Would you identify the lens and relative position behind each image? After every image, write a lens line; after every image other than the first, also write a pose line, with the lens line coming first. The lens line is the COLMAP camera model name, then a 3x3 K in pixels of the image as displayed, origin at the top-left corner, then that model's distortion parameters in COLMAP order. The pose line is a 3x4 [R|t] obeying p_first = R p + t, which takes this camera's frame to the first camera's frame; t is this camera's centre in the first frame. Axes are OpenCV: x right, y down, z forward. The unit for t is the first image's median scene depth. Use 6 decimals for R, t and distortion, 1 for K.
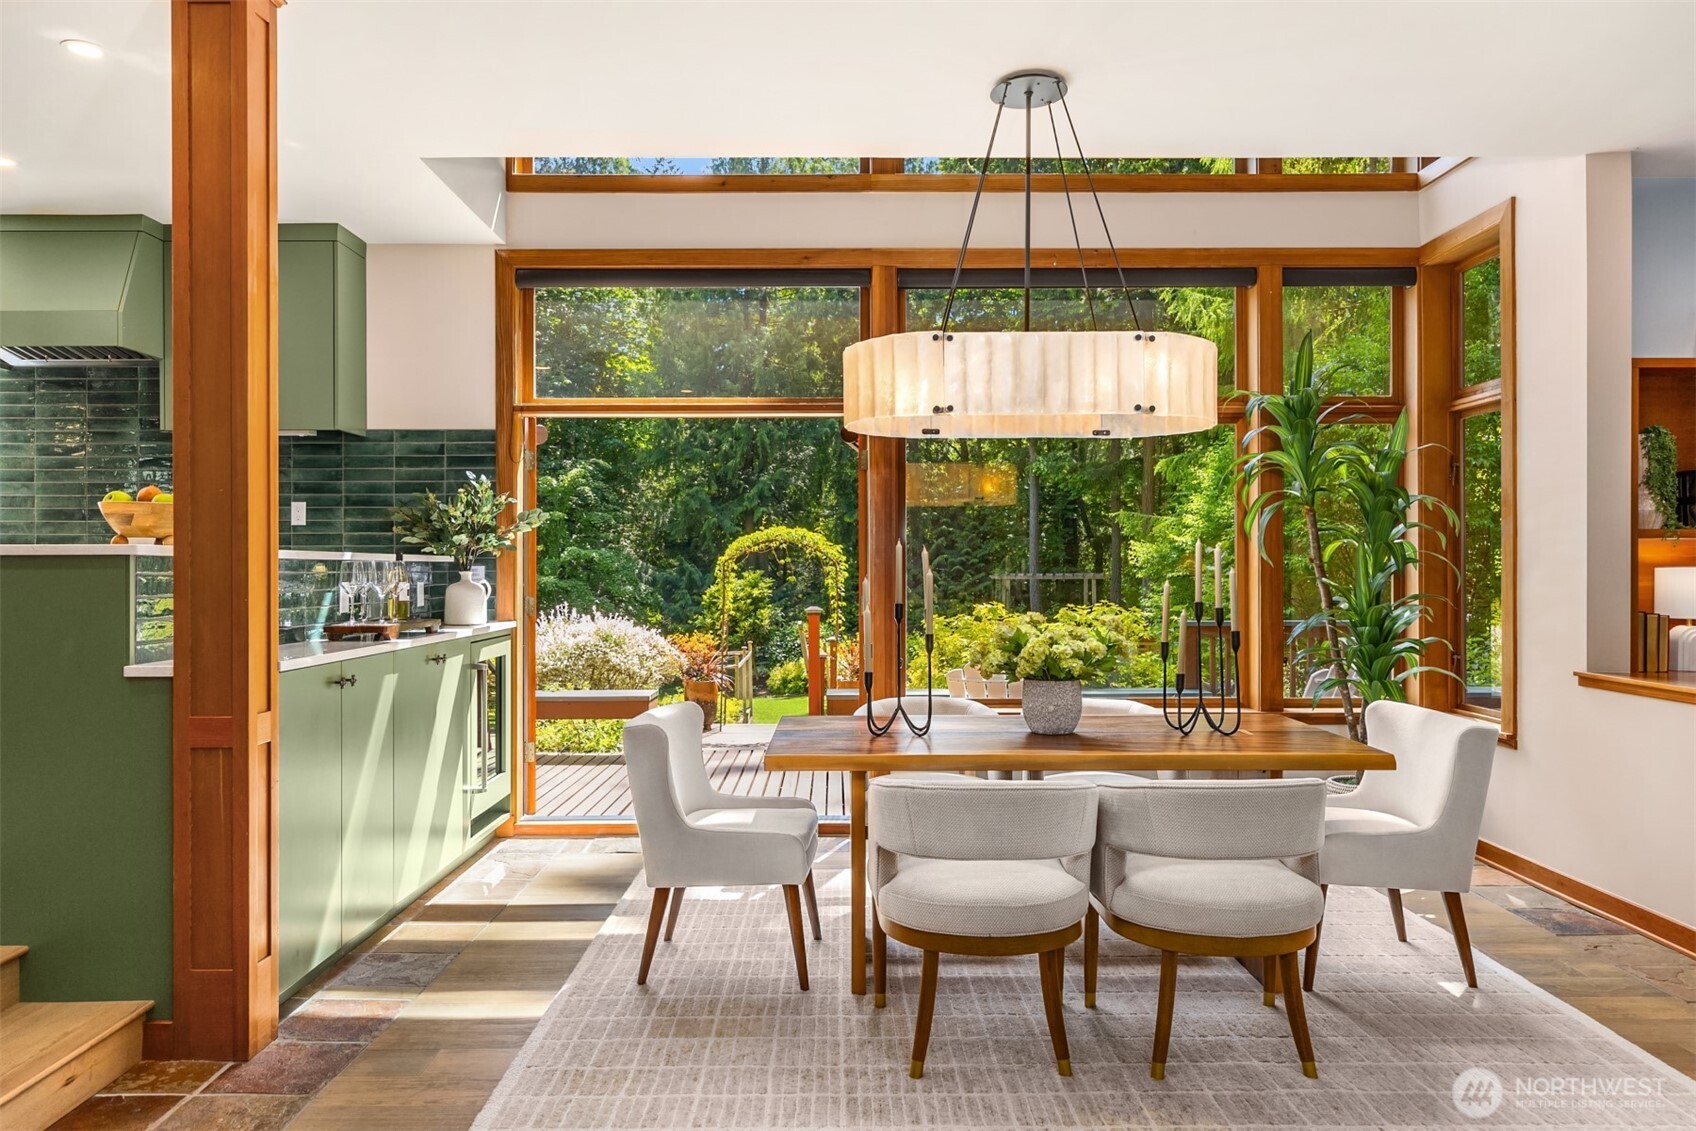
lens RADIAL K [[1166.3, 0, 850.0], [0, 1166.3, 560.5], [0, 0, 1]] dist [-0.000381, -0.000586]
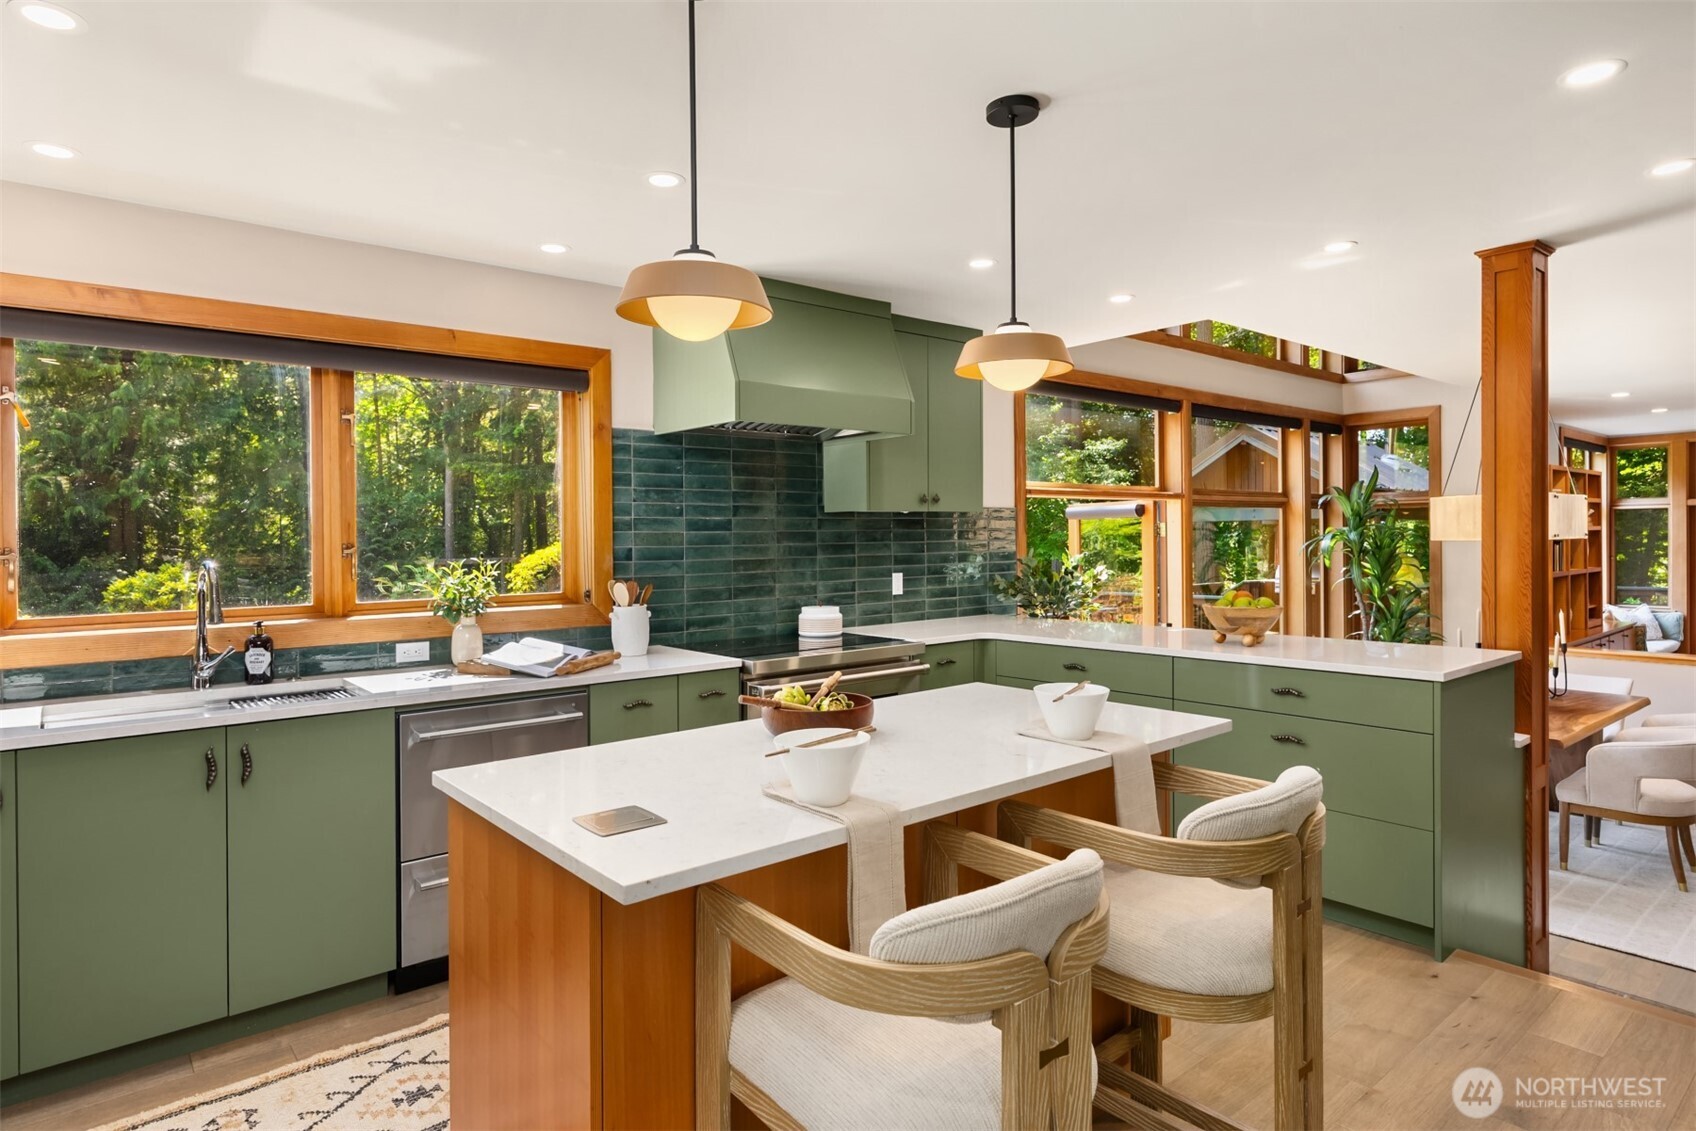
lens RADIAL K [[956.6, 0, 844.0], [0, 956.6, 556.1], [0, 0, 1]] dist [0.005707, 0.000512]
pose [[0.767548, -0.019290, 0.640701, -1.080164], [0.014842, 0.999814, 0.012322, -0.077757], [-0.640819, 0.000052, 0.767692, 0.349049]]
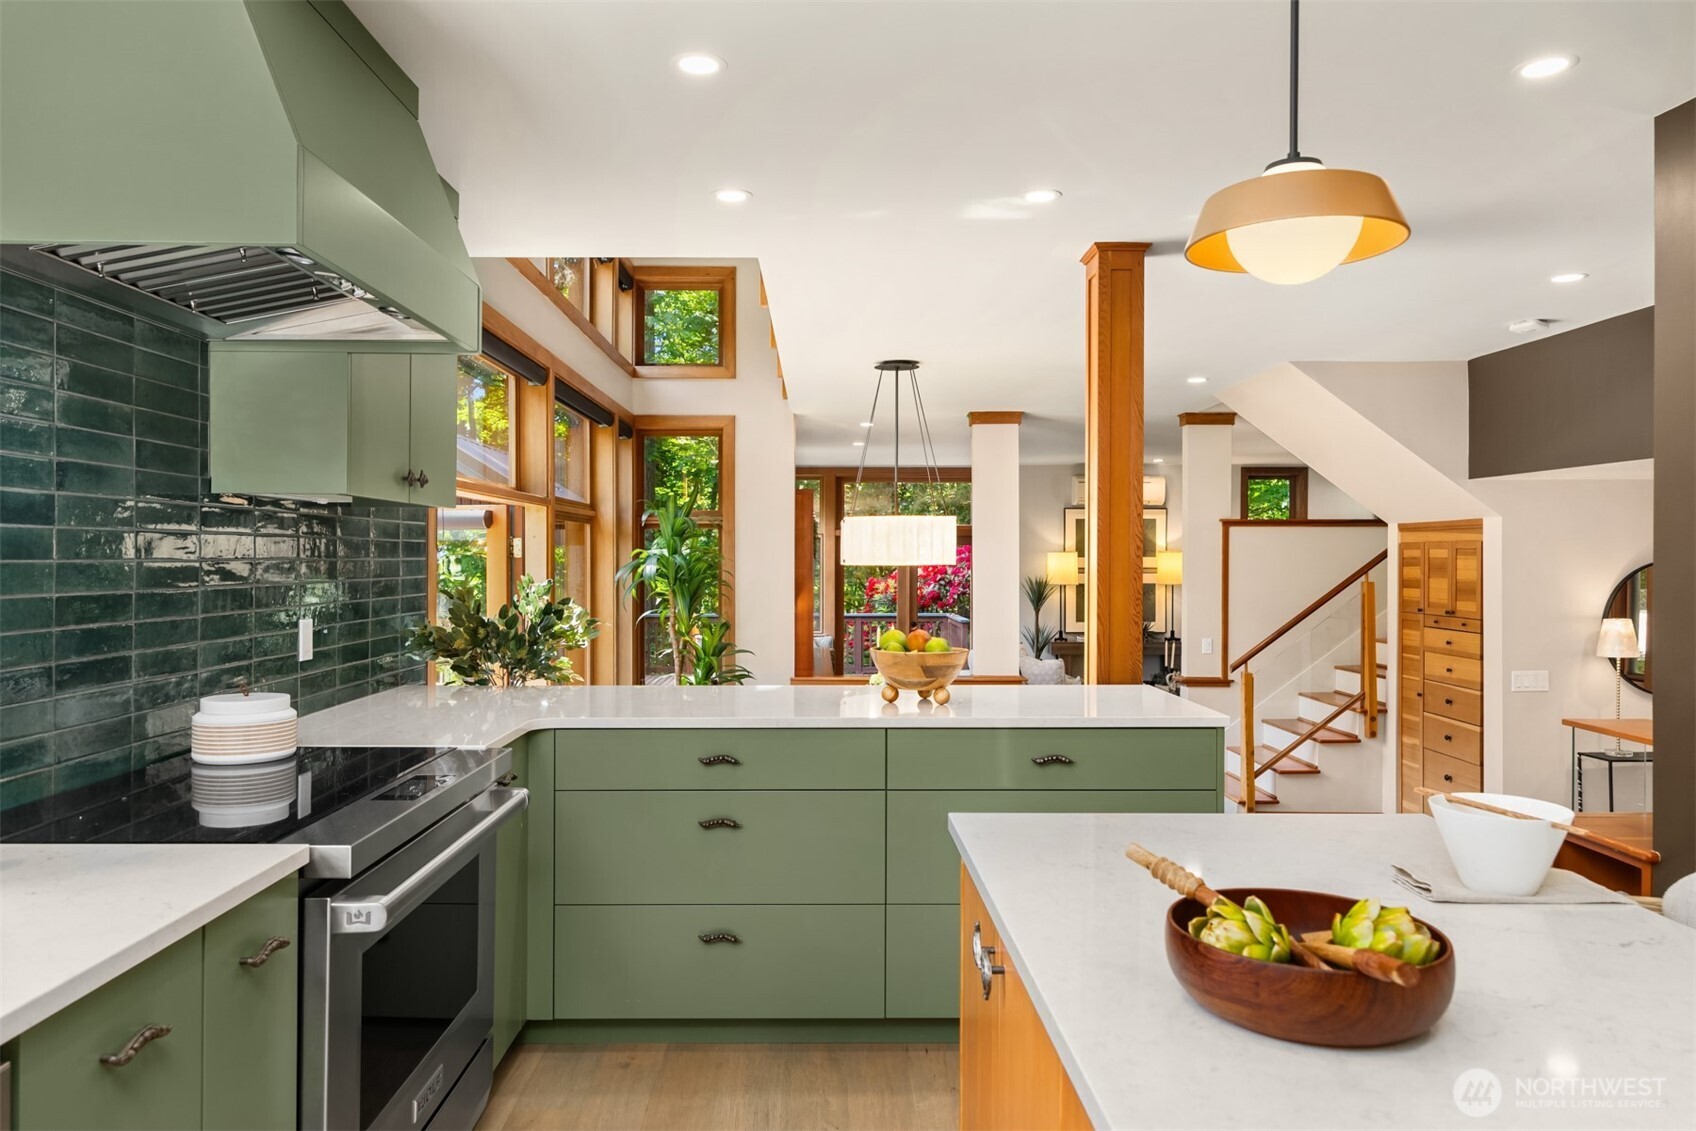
lens RADIAL K [[1166.3, 0, 843.1], [0, 1166.3, 558.4], [0, 0, 1]] dist [-0.000381, -0.000586]
pose [[-0.014848, 0.002429, 0.999887, -1.036477], [0.006639, 0.999975, -0.002331, -0.076409], [-0.999868, 0.006604, -0.014863, 0.748755]]
